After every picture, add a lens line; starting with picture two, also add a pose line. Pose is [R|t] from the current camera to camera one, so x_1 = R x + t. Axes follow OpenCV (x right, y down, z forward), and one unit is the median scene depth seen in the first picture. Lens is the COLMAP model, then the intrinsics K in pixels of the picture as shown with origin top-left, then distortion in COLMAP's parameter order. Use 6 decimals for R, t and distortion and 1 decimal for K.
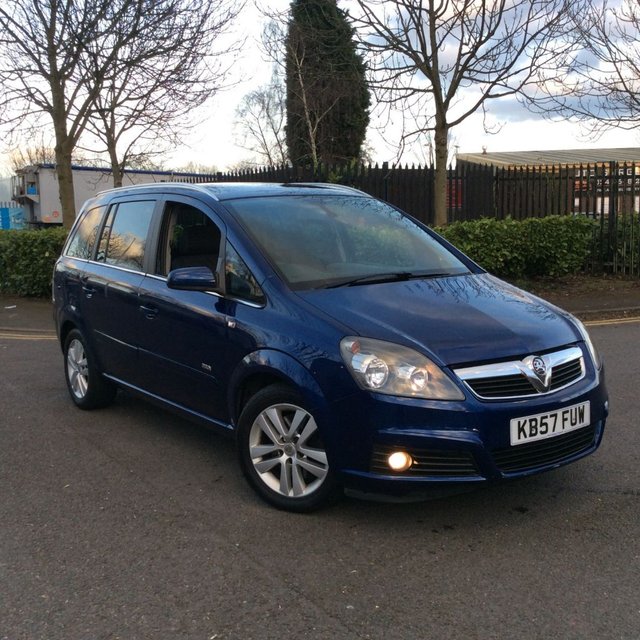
lens RADIAL K [[790.7, 0, 320.0], [0, 790.7, 322.3], [0, 0, 1]] dist [0.017110, 0.000000]
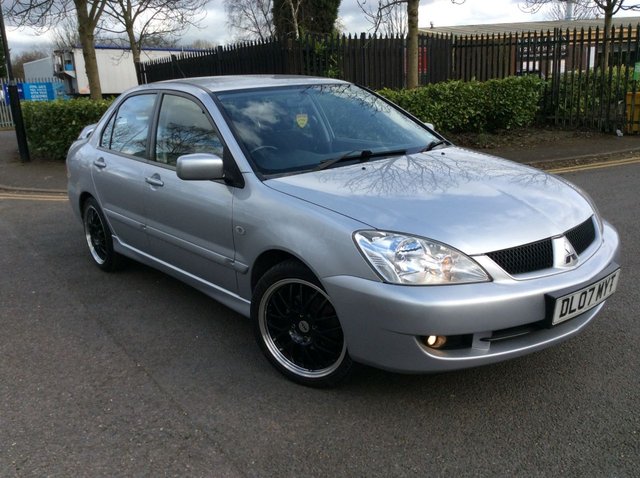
lens RADIAL K [[588.3, 0, 318.3], [0, 588.3, 240.7], [0, 0, 1]] dist [0.031727, -0.080476]
pose [[0.999255, -0.031924, 0.021703, -0.011188], [0.028859, 0.991191, 0.129259, -0.013842], [-0.025639, -0.128537, 0.991373, 0.101077]]
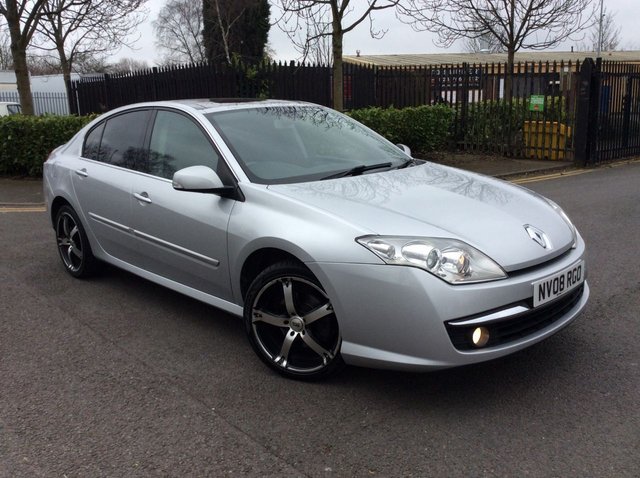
lens RADIAL K [[588.3, 0, 323.2], [0, 588.3, 245.6], [0, 0, 1]] dist [0.031727, -0.080476]
pose [[0.988321, -0.032708, 0.148833, -0.016485], [0.017299, 0.994461, 0.103669, -0.007525], [-0.151399, -0.099884, 0.983413, 0.045169]]
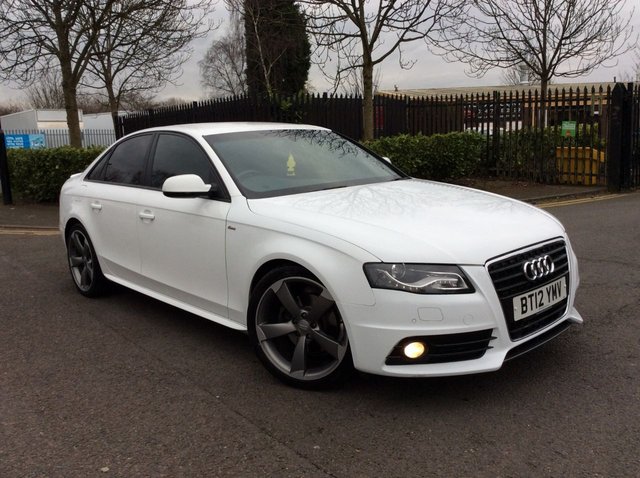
lens RADIAL K [[588.3, 0, 322.9], [0, 588.3, 244.6], [0, 0, 1]] dist [0.031727, -0.080476]
pose [[0.996582, -0.024658, 0.078849, -0.002715], [0.021359, 0.998872, 0.042412, 0.004898], [-0.079806, -0.040582, 0.995984, 0.029448]]
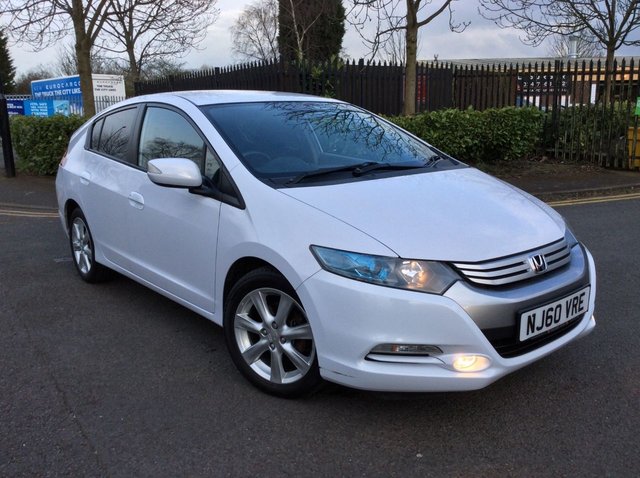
lens RADIAL K [[588.3, 0, 319.1], [0, 588.3, 240.2], [0, 0, 1]] dist [0.031727, -0.080476]
pose [[0.999736, 0.003475, 0.022718, 0.003182], [-0.005331, 0.996606, 0.082149, -0.010540], [-0.022356, -0.082249, 0.996361, 0.125847]]
